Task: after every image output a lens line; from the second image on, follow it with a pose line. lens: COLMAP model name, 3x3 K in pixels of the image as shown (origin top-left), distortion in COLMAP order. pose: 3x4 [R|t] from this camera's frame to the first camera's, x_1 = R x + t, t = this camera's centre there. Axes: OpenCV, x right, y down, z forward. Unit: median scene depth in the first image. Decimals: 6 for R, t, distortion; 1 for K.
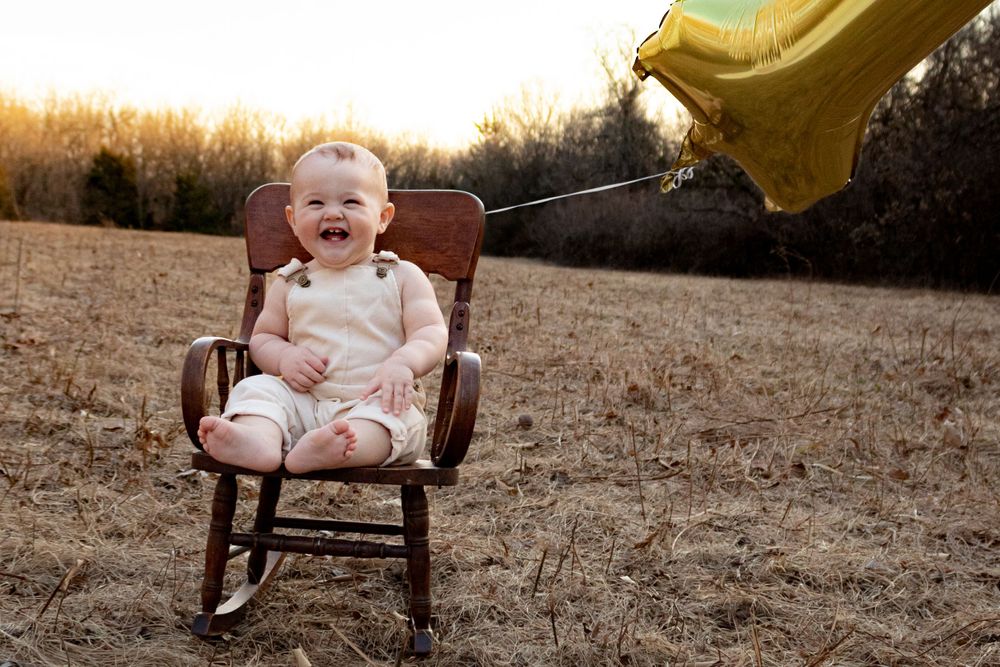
lens RADIAL K [[1670.0, 0, 495.9], [0, 1670.0, 334.3], [0, 0, 1]] dist [-0.148537, 0.000000]
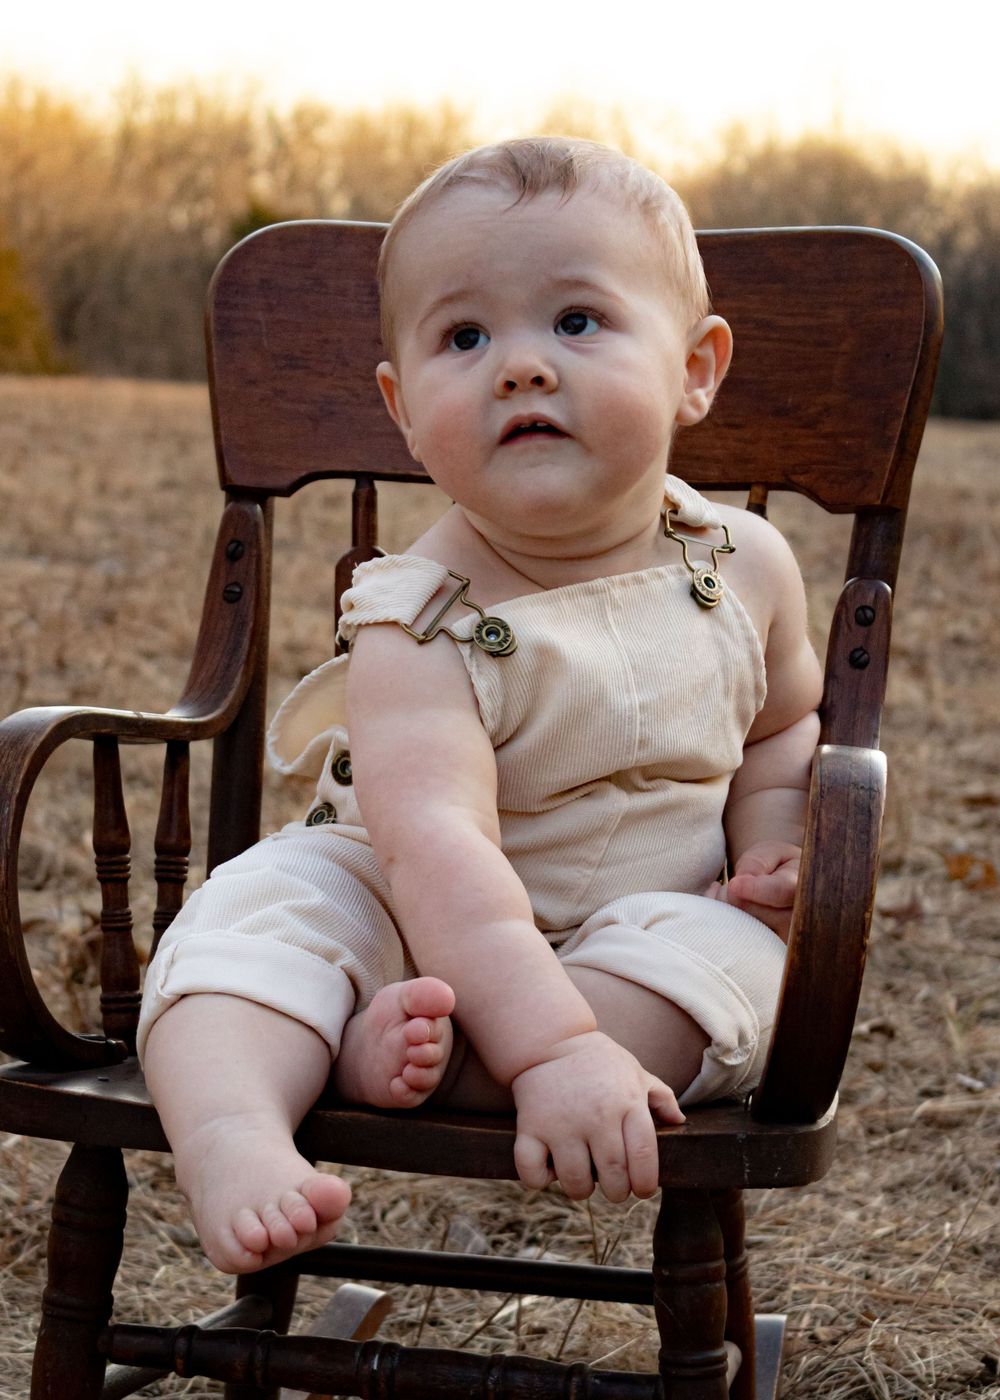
lens RADIAL K [[3539.6, 0, 589.0], [0, 3539.6, 807.1], [0, 0, 1]] dist [0.024897, 0.000000]
pose [[0.981547, -0.001938, -0.191209, 0.043039], [0.012282, 0.998523, 0.052931, -0.009690], [0.190824, -0.054303, 0.980121, 0.254398]]
